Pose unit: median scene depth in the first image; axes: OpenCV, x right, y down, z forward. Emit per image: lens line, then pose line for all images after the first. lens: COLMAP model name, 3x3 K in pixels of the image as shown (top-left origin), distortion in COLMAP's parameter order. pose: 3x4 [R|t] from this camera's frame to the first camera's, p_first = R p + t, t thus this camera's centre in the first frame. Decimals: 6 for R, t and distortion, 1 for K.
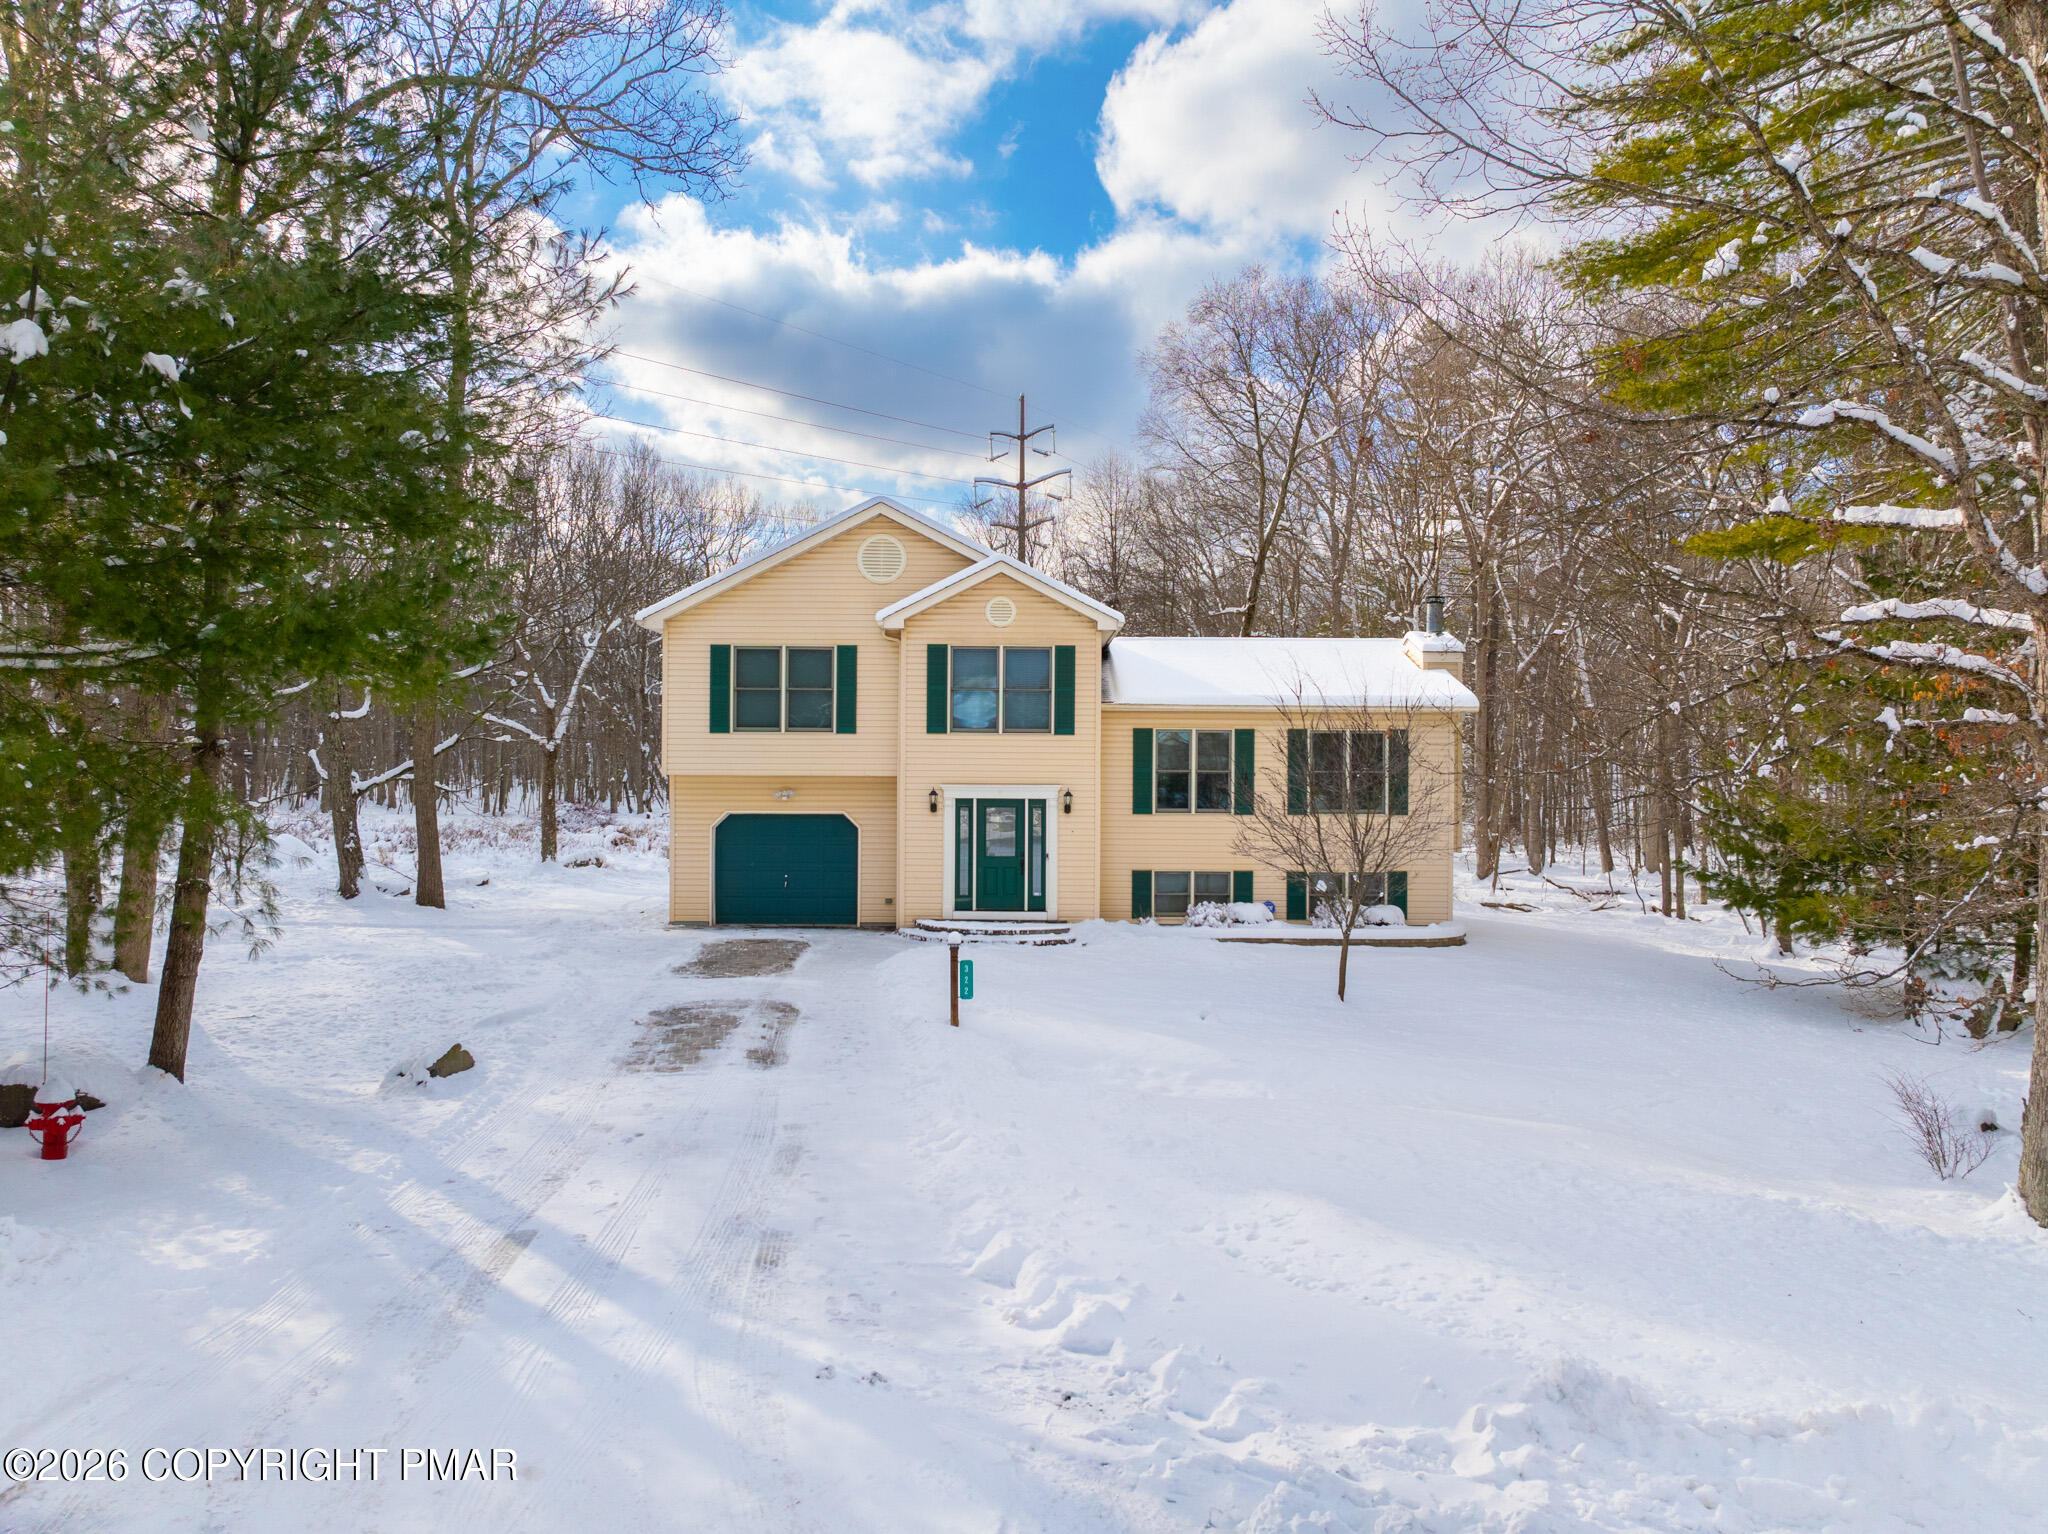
lens RADIAL K [[1433.6, 0, 1030.9], [0, 1433.6, 759.6], [0, 0, 1]] dist [-0.021445, -0.001262]
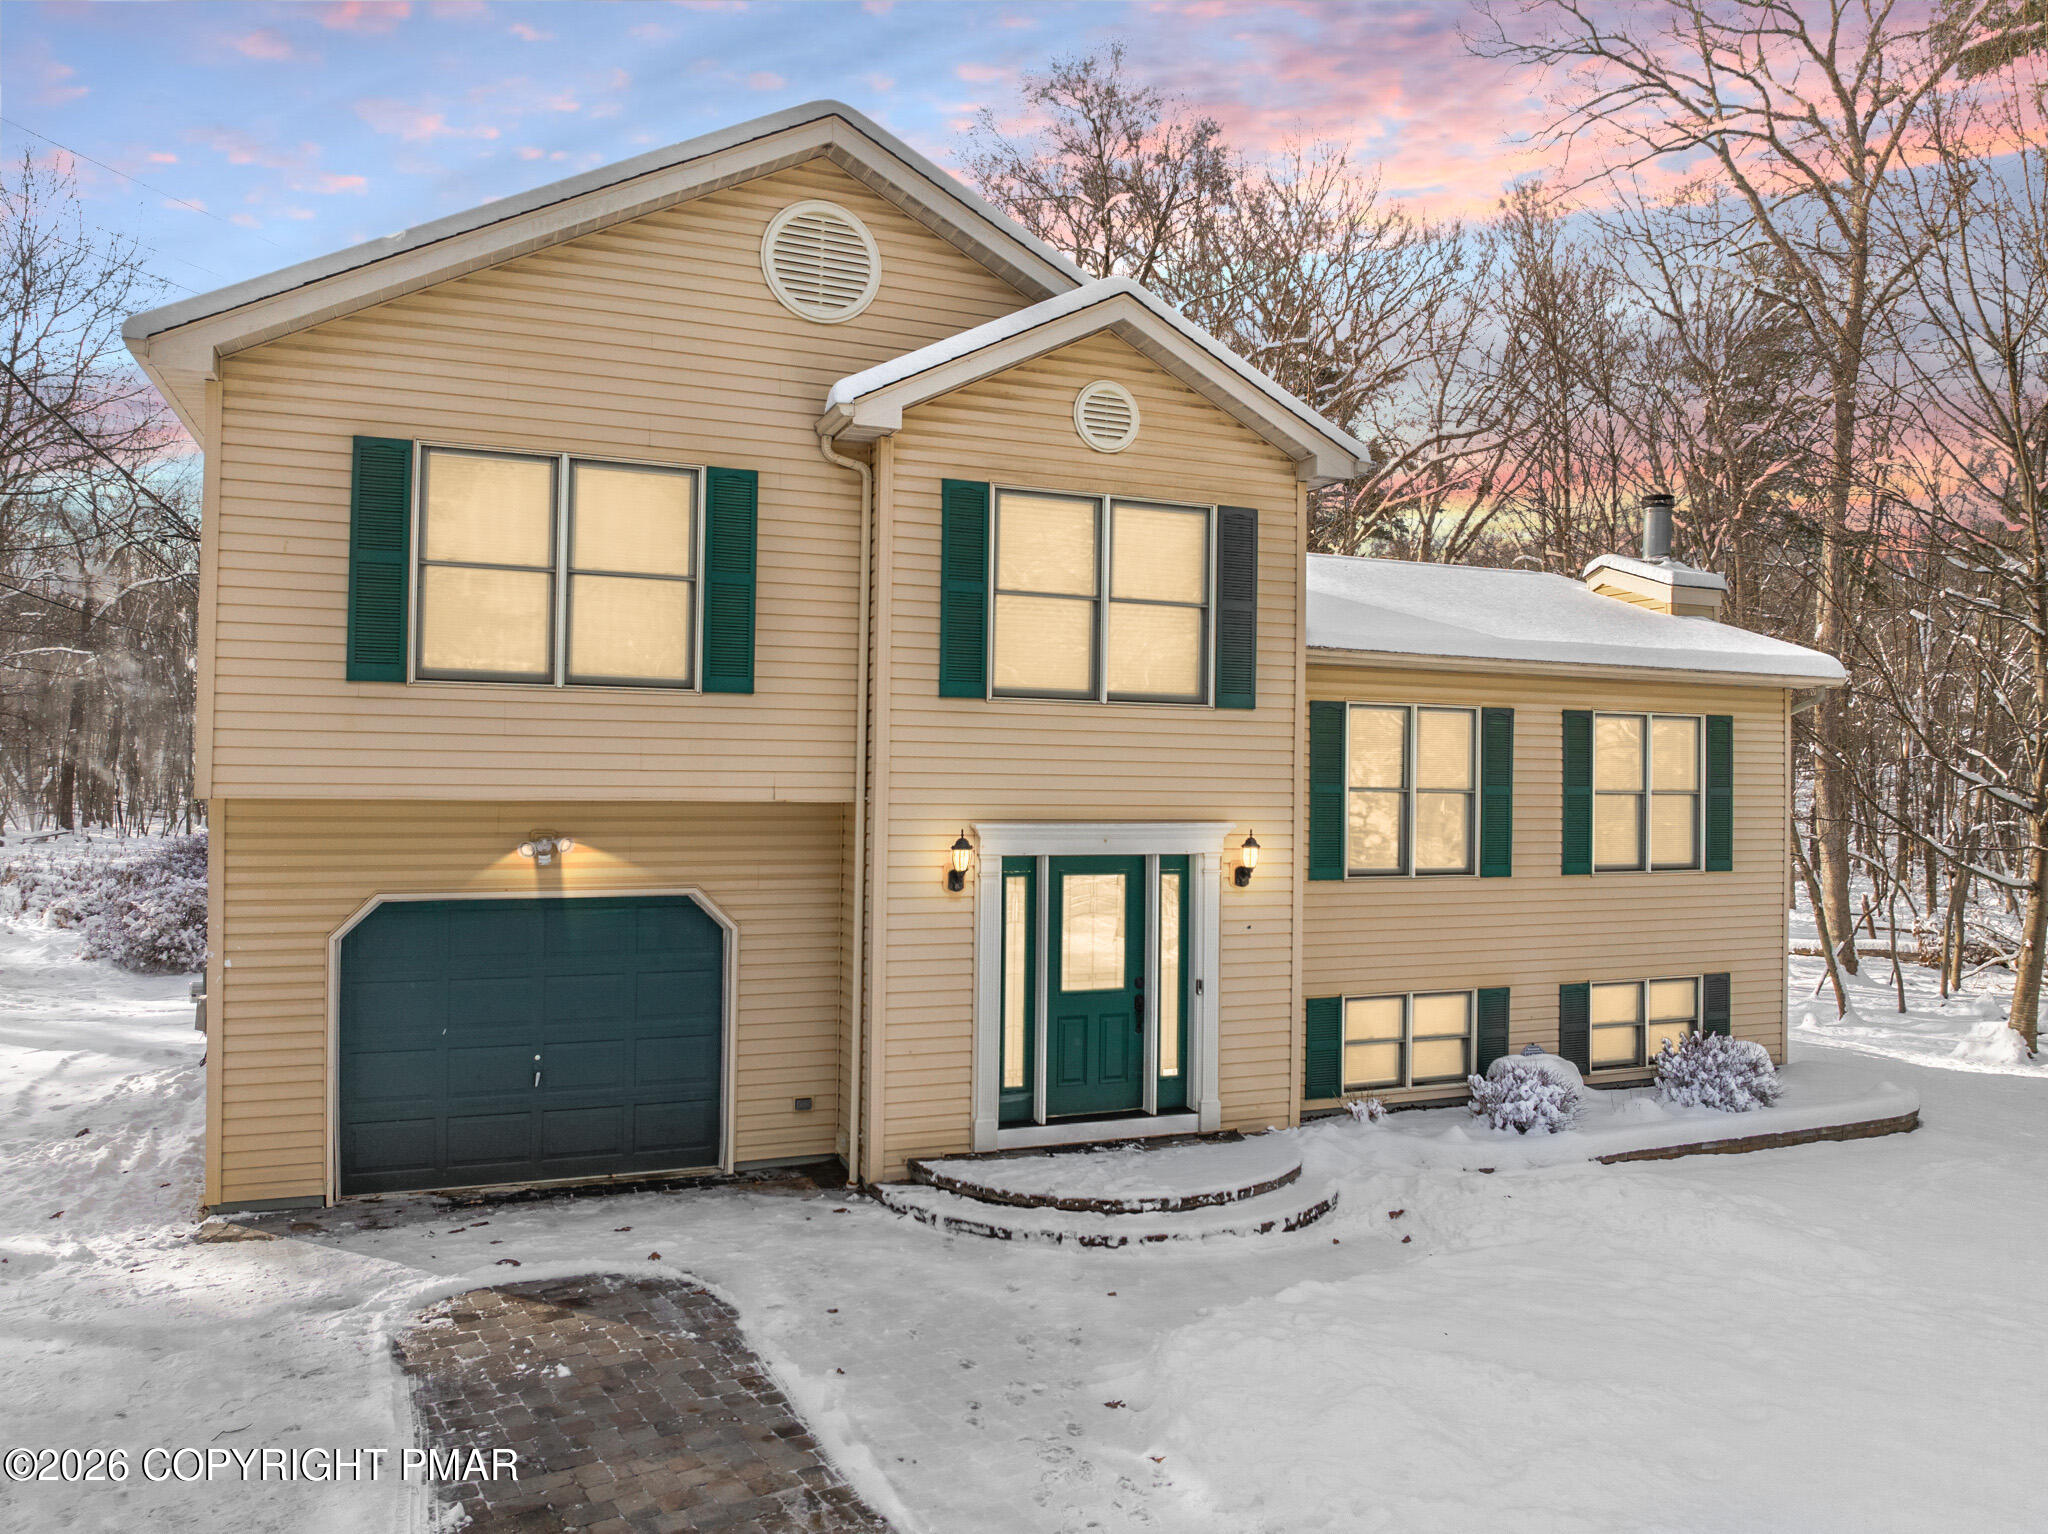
lens RADIAL K [[1433.6, 0, 1030.9], [0, 1433.6, 759.6], [0, 0, 1]] dist [-0.021445, -0.001262]
pose [[0.930594, 0.010074, 0.365914, -0.195295], [-0.007255, 0.999932, -0.009078, 0.002826], [-0.365981, 0.005793, 0.930604, 0.607160]]
